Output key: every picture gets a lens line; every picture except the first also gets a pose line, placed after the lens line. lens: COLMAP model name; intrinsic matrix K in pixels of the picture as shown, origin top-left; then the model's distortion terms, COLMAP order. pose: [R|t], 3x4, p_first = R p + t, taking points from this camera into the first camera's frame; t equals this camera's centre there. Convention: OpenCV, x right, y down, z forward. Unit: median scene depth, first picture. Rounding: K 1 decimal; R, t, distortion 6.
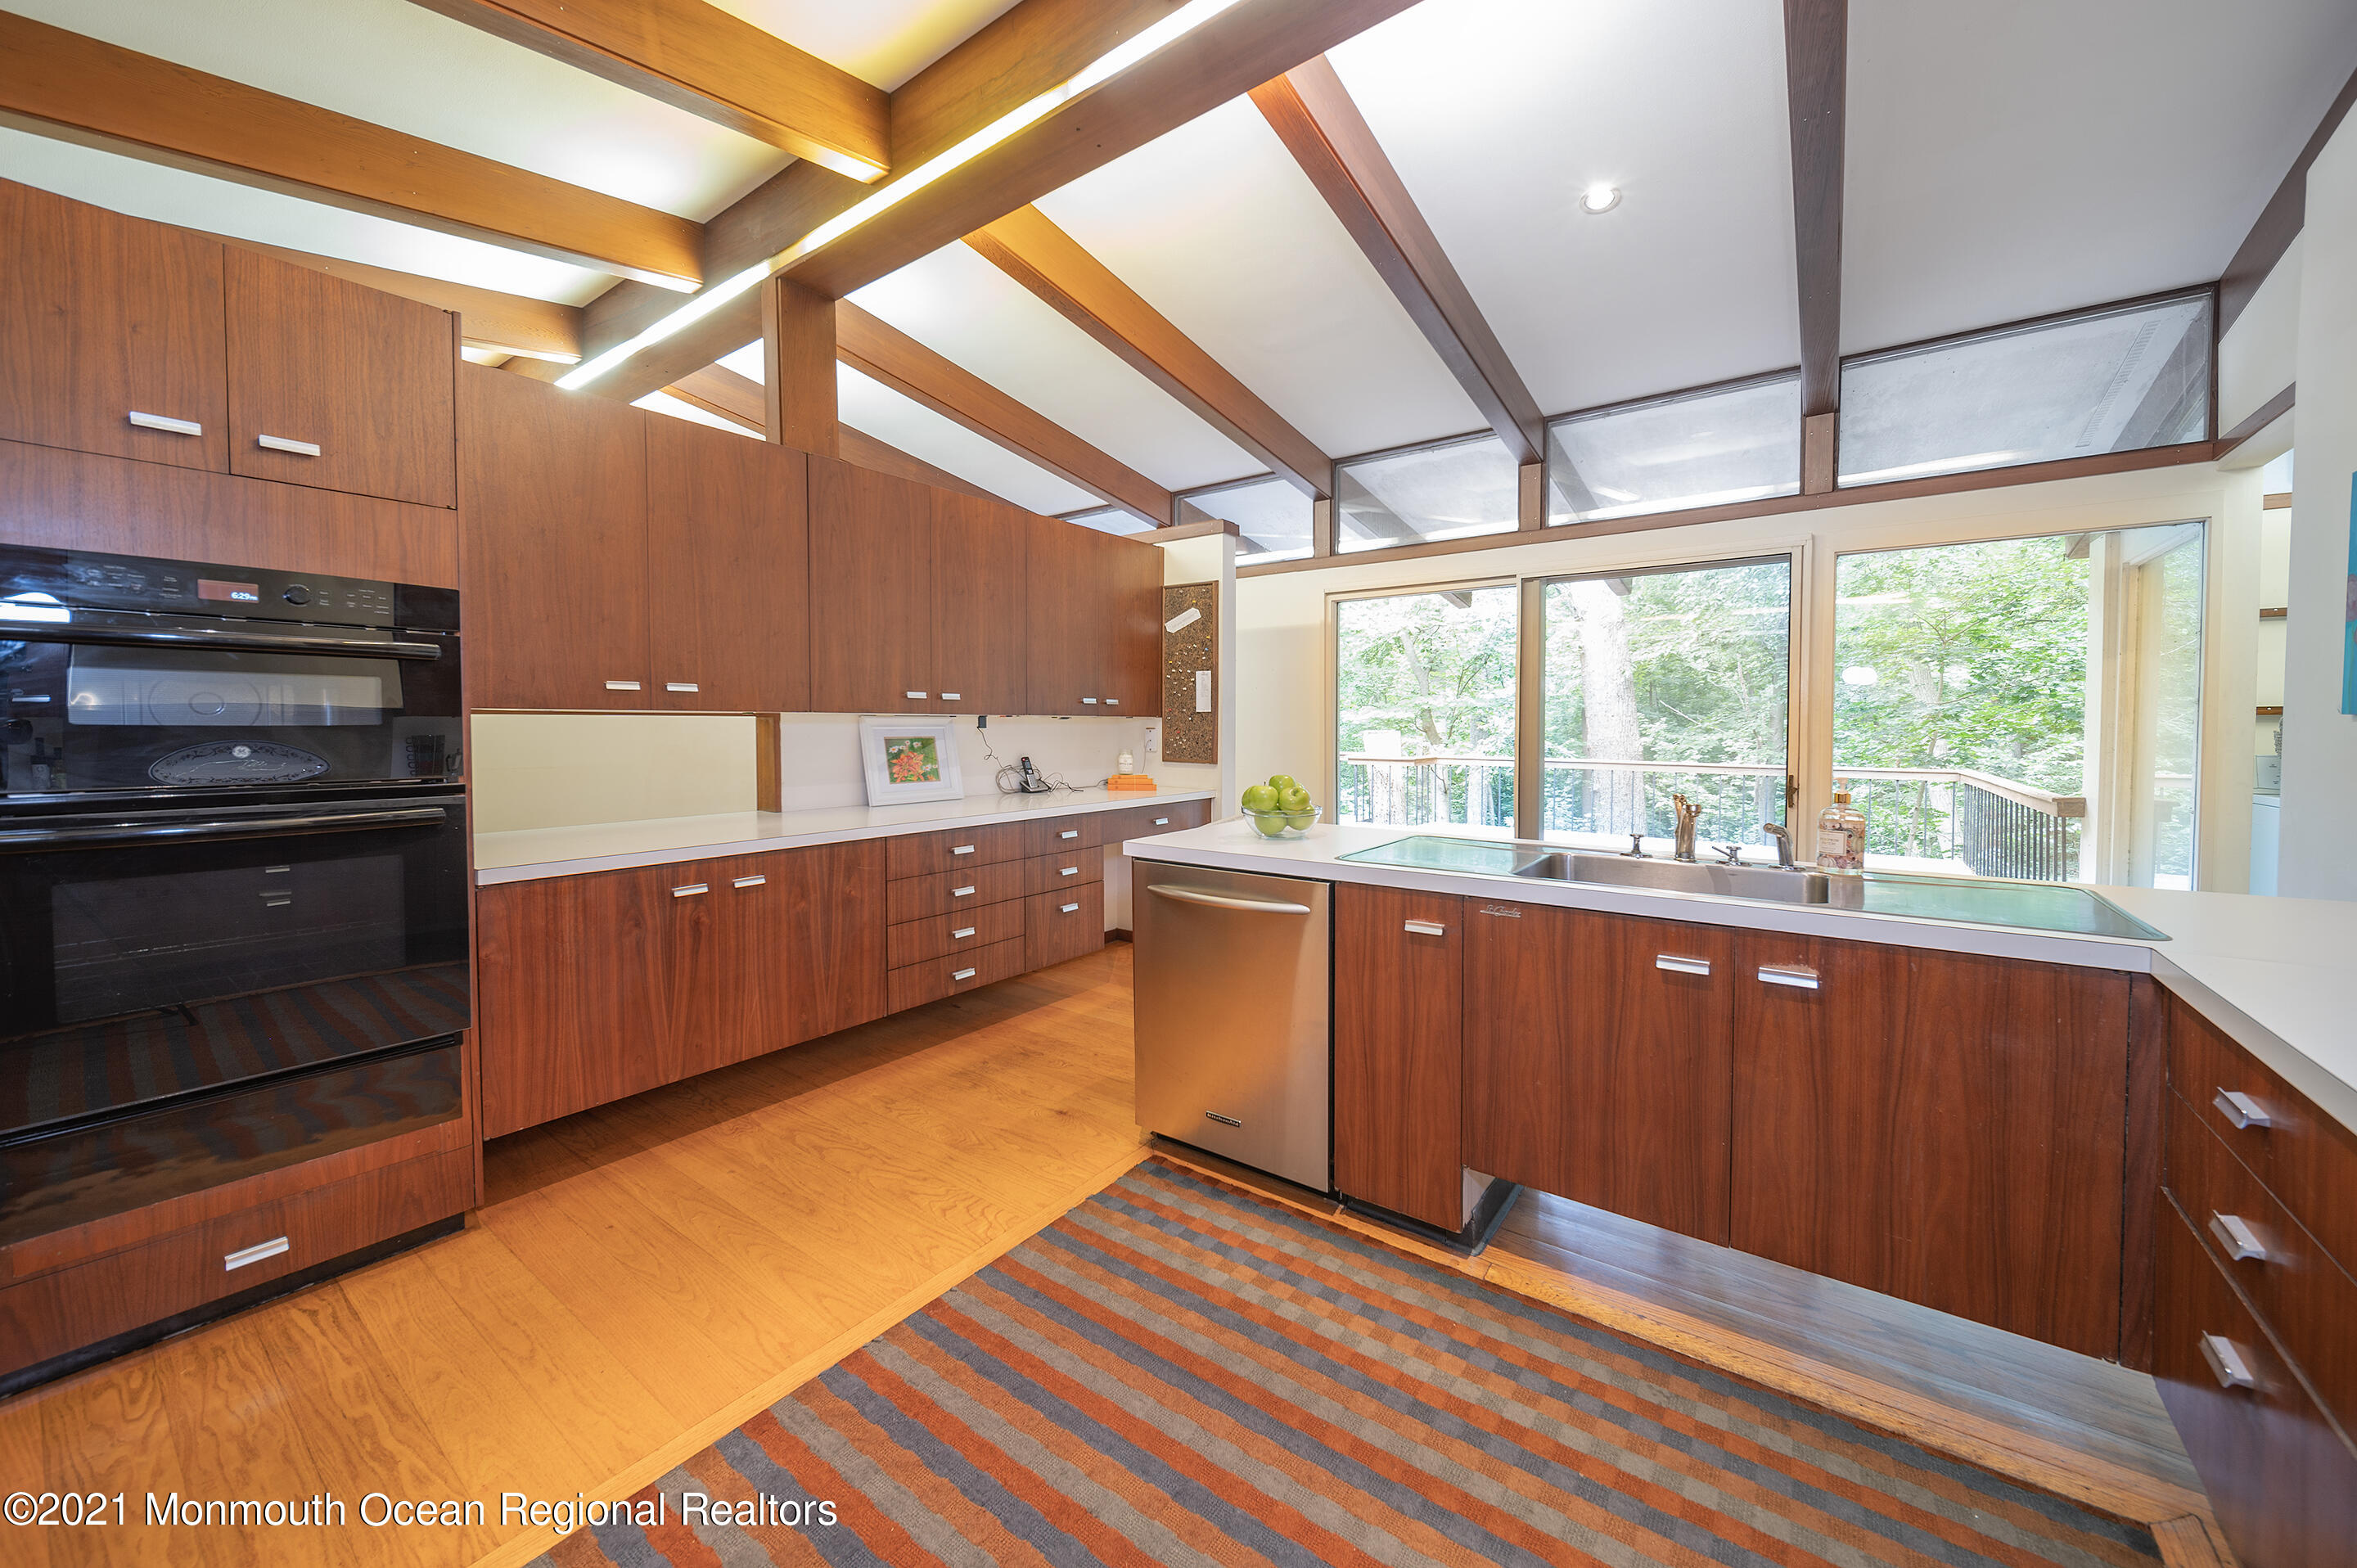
lens RADIAL K [[886.6, 0, 1177.3], [0, 886.6, 749.1], [0, 0, 1]] dist [0.002447, -0.000369]
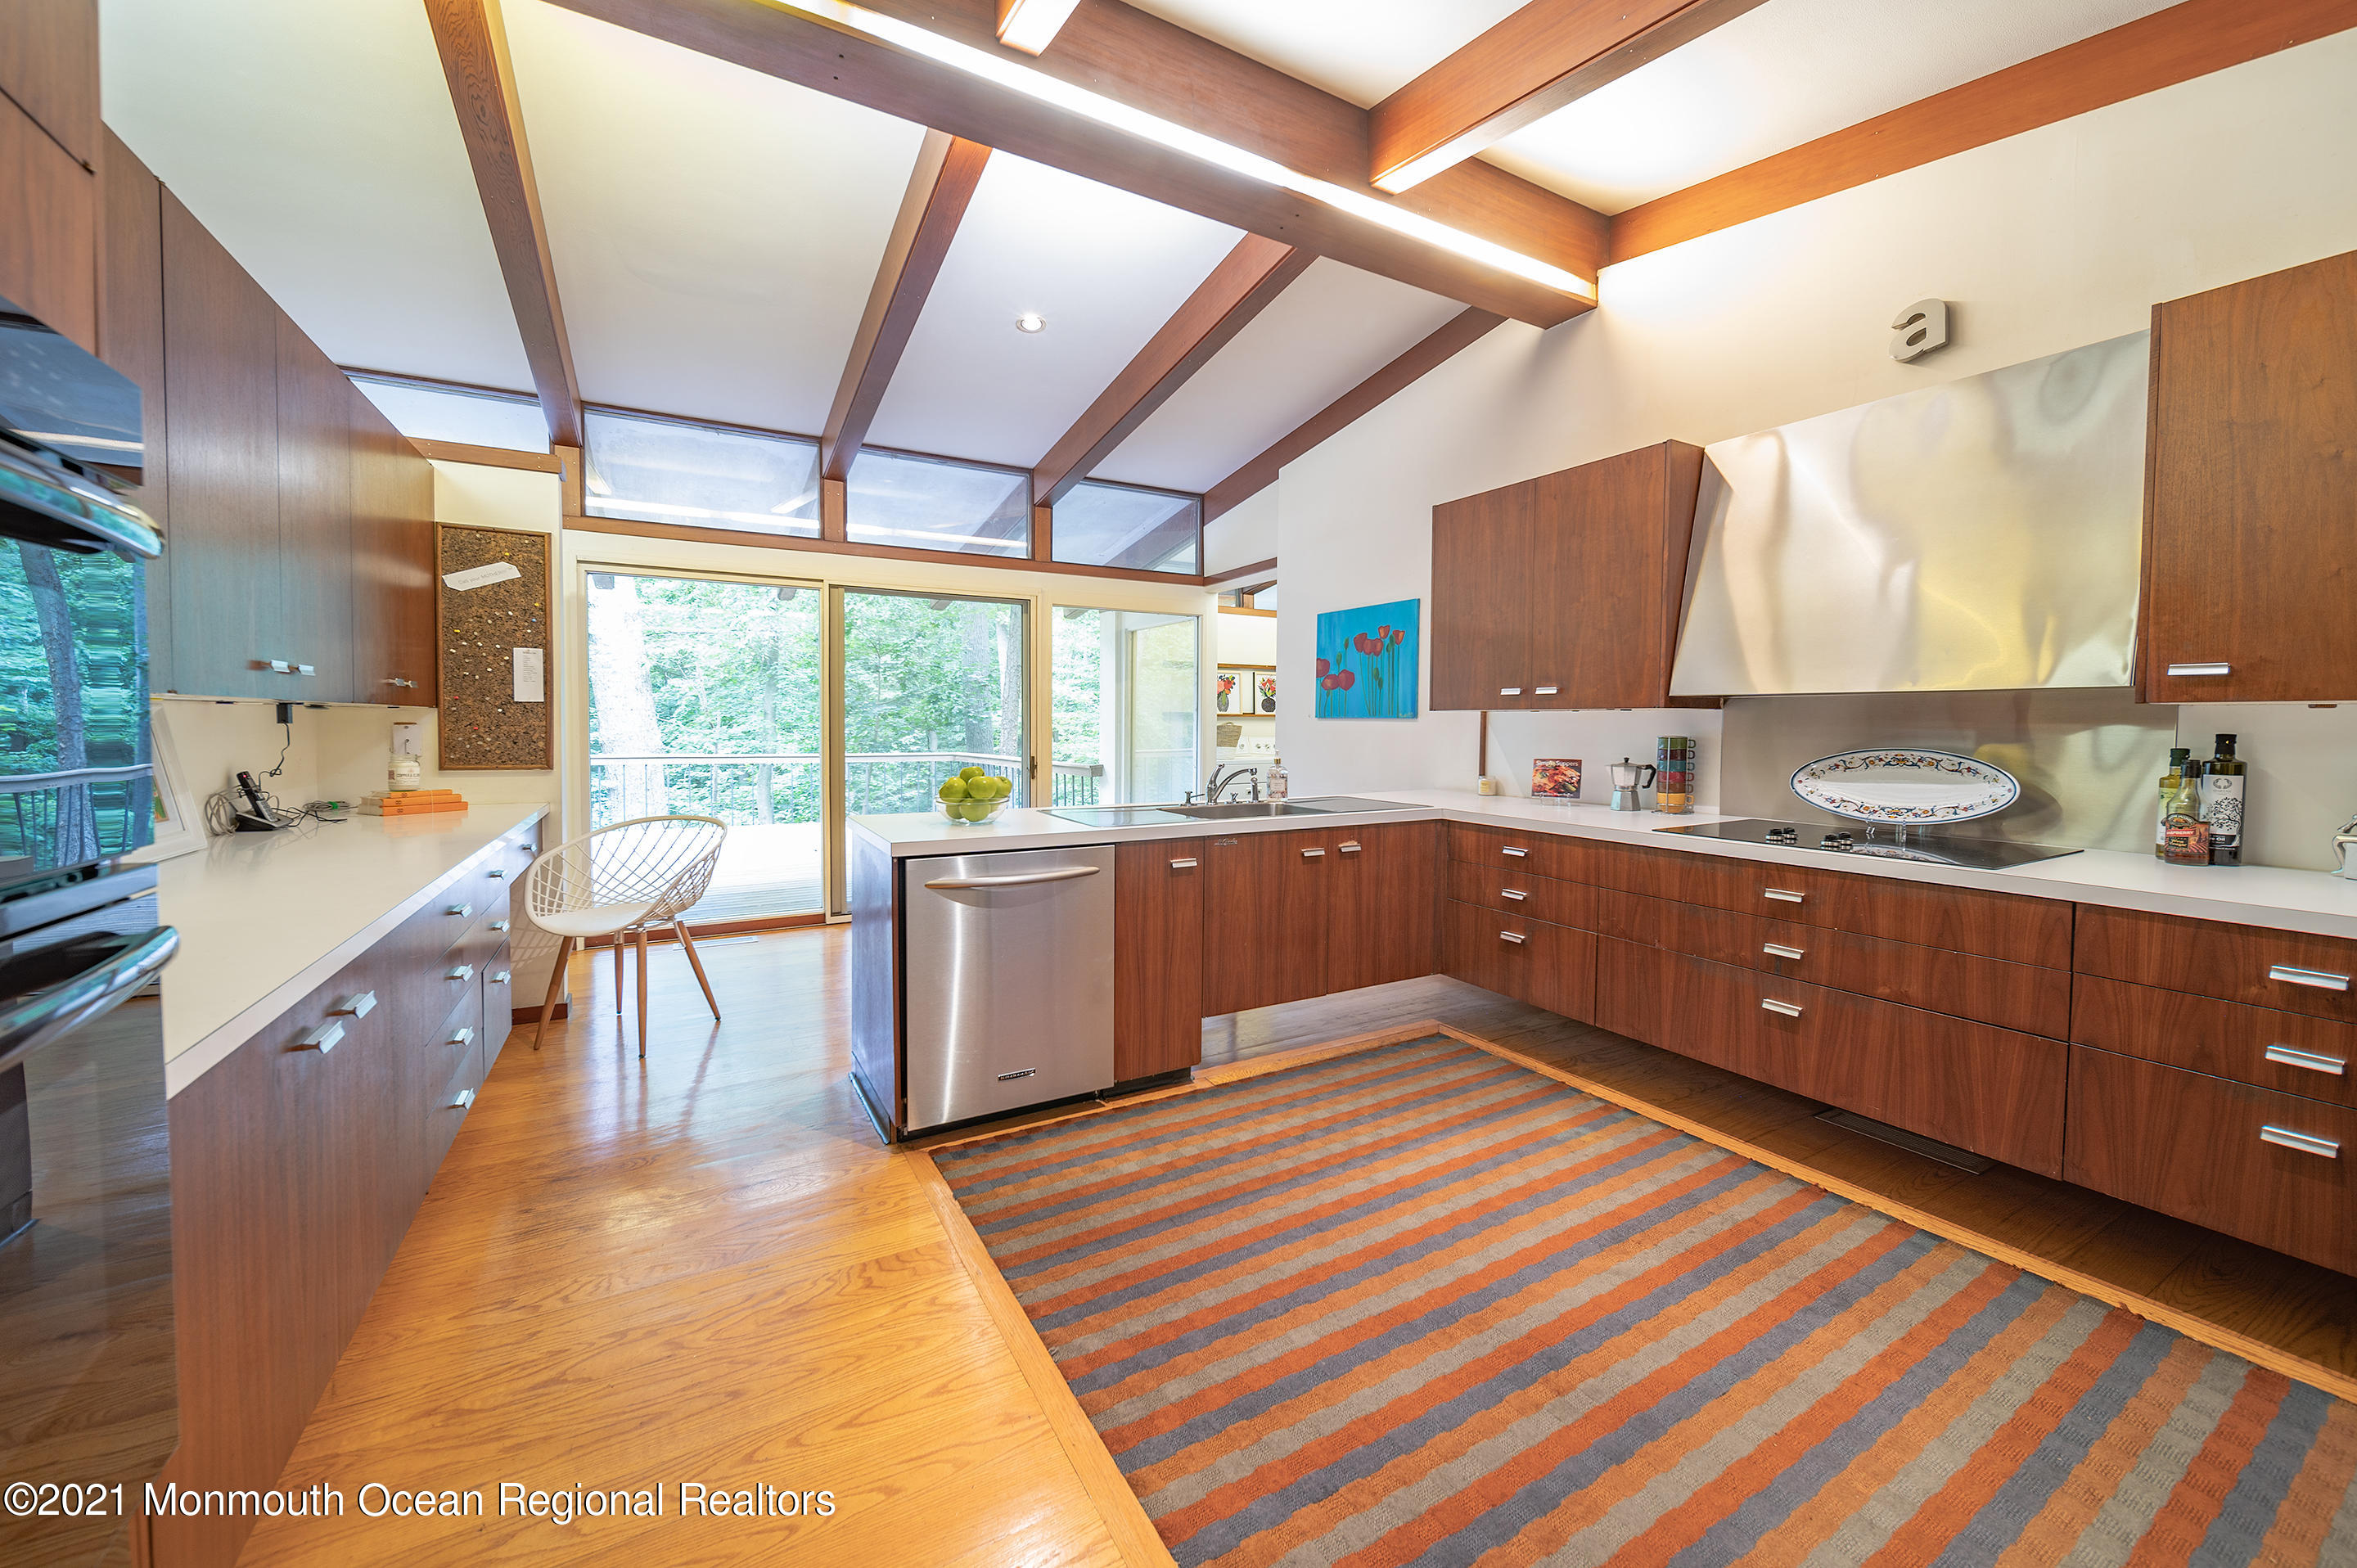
lens RADIAL K [[886.6, 0, 1177.3], [0, 886.6, 749.1], [0, 0, 1]] dist [0.002447, -0.000369]
pose [[0.407524, -0.026371, 0.912814, -0.835984], [0.020105, 0.999600, 0.019903, -0.009837], [-0.912973, 0.010242, 0.407891, 0.340745]]
